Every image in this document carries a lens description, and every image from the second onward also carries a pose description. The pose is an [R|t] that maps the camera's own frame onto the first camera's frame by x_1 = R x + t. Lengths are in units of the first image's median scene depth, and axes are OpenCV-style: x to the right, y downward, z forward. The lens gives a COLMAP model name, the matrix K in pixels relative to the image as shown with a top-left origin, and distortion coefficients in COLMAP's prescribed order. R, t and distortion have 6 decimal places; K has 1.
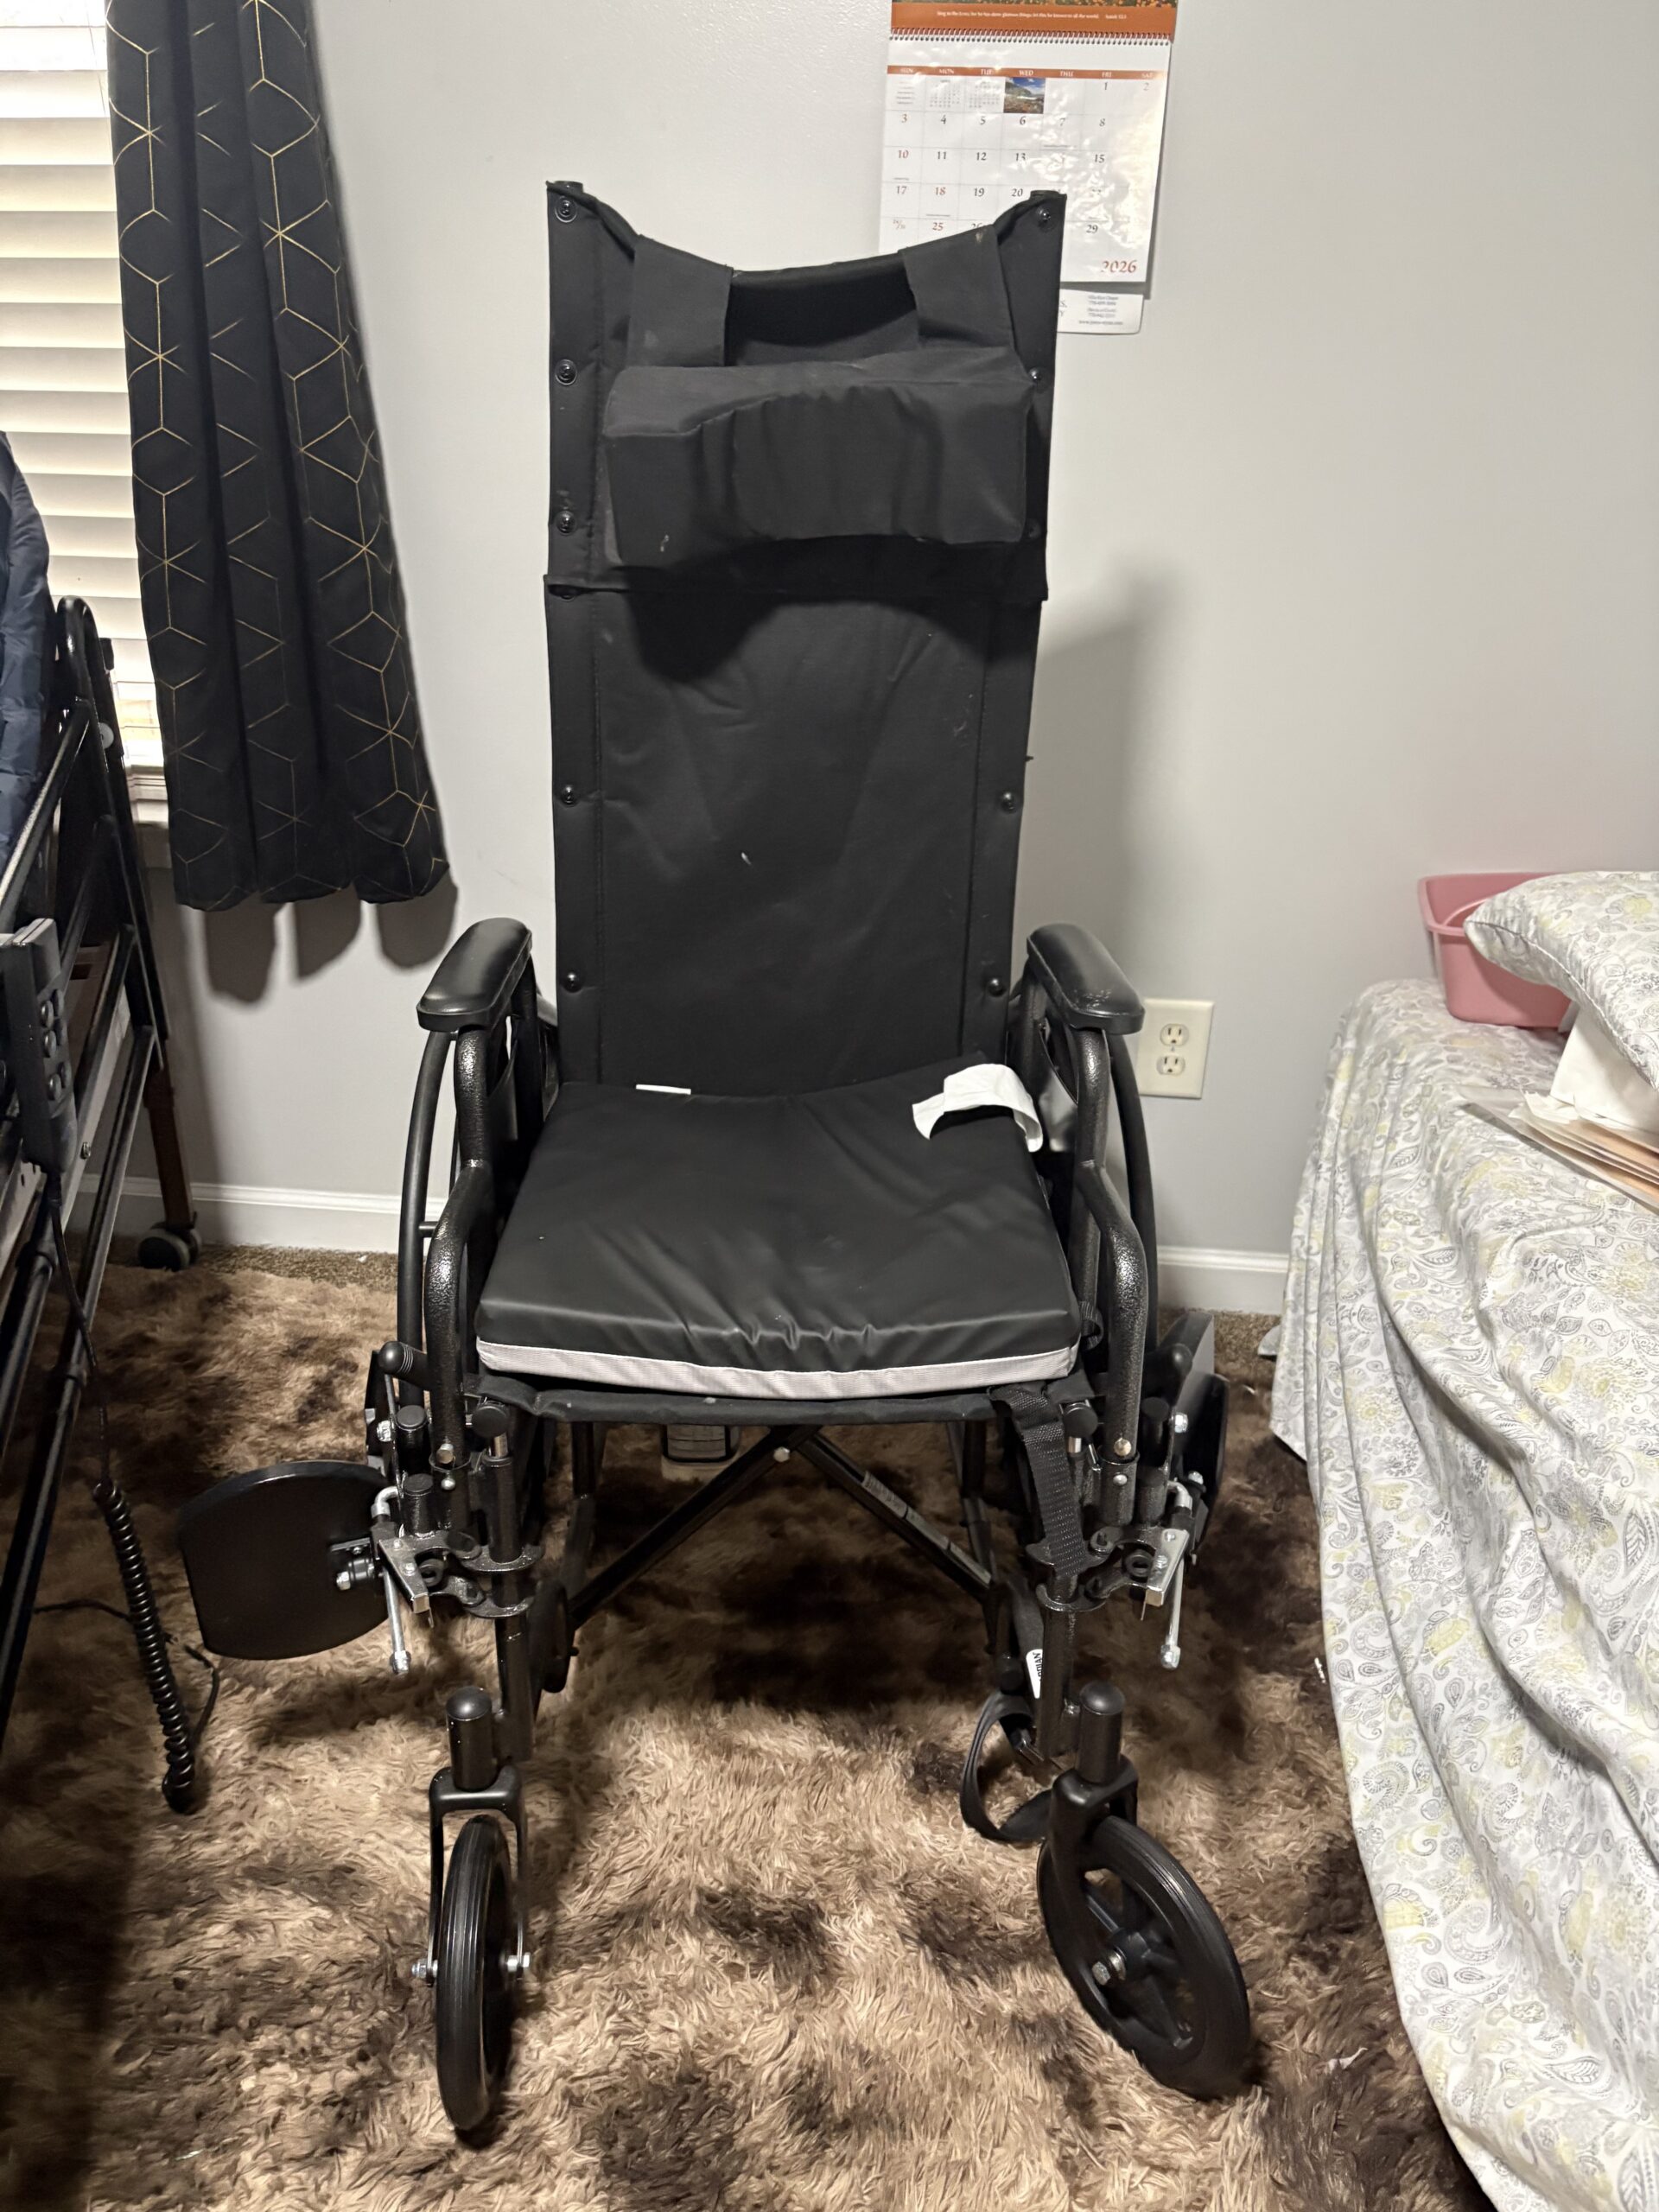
lens RADIAL K [[1717.1, 0, 829.5], [0, 1717.1, 1106.0], [0, 0, 1]] dist [0.003383, 0.042823]
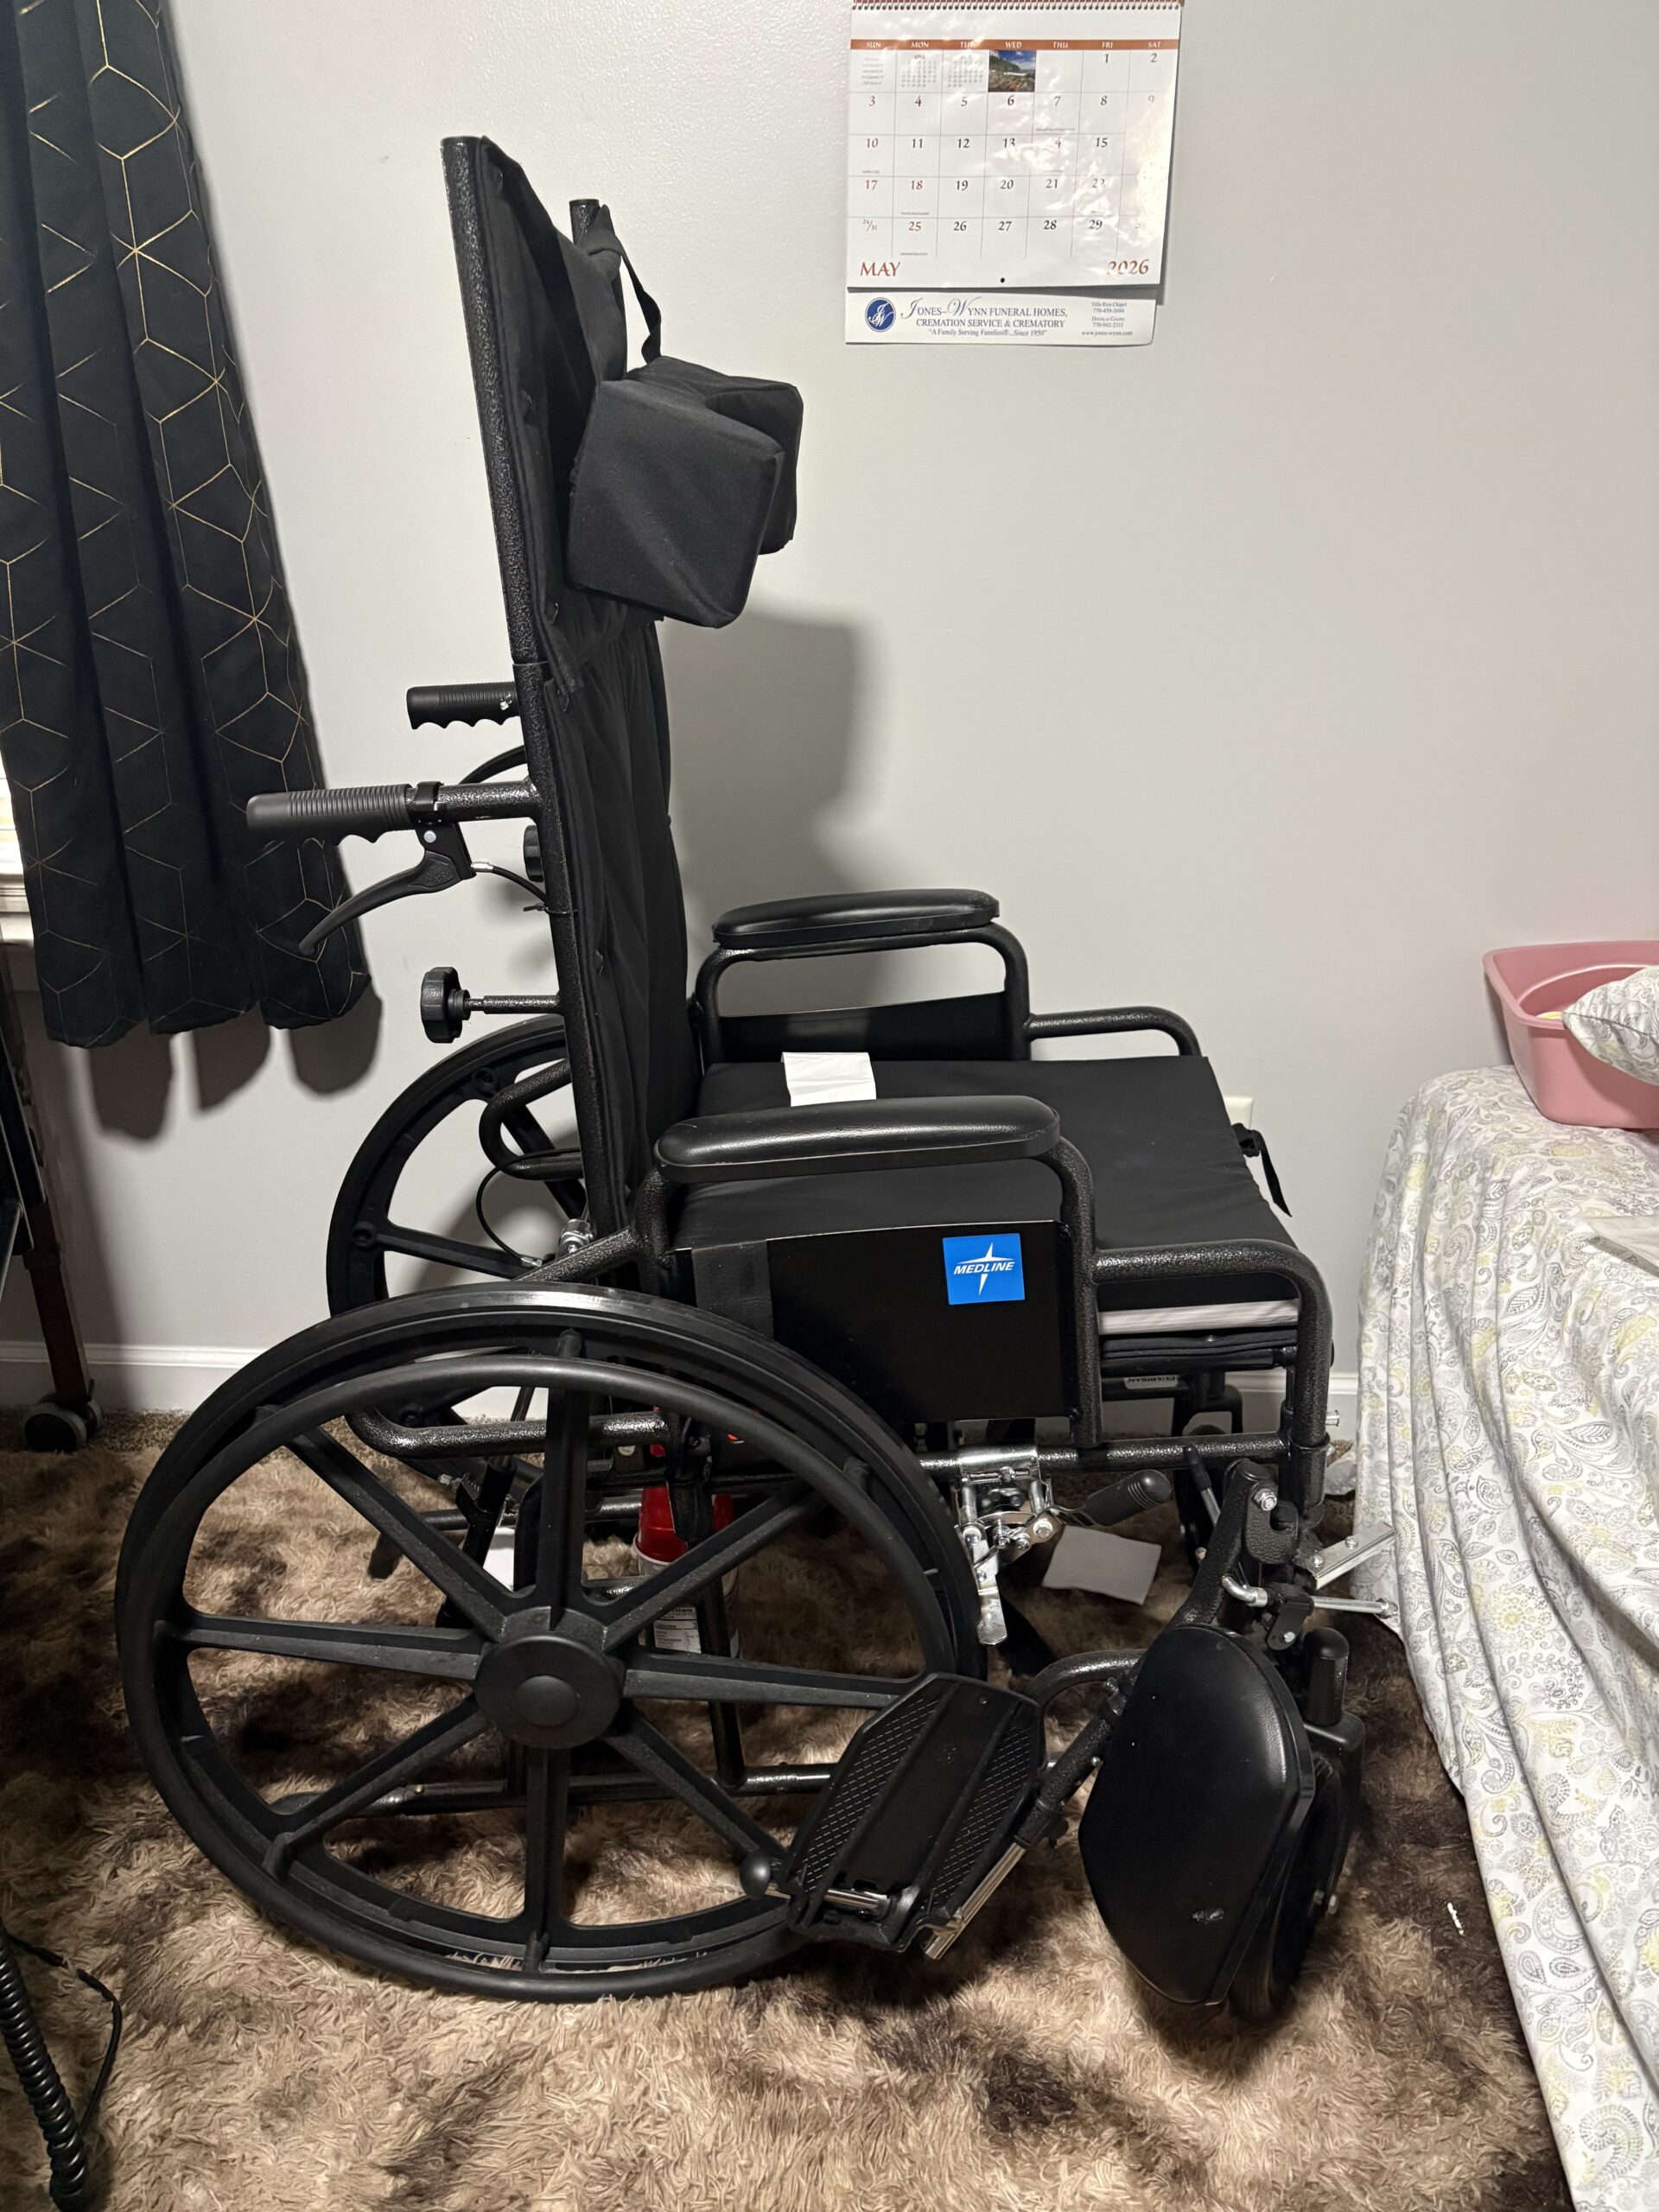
lens RADIAL K [[1676.1, 0, 831.0], [0, 1676.1, 1097.2], [0, 0, 1]] dist [0.059231, -0.053487]
pose [[0.998187, -0.043128, 0.041991, -0.035574], [0.043681, 0.998969, -0.012333, -0.073516], [-0.041416, 0.014145, 0.999042, 0.176489]]
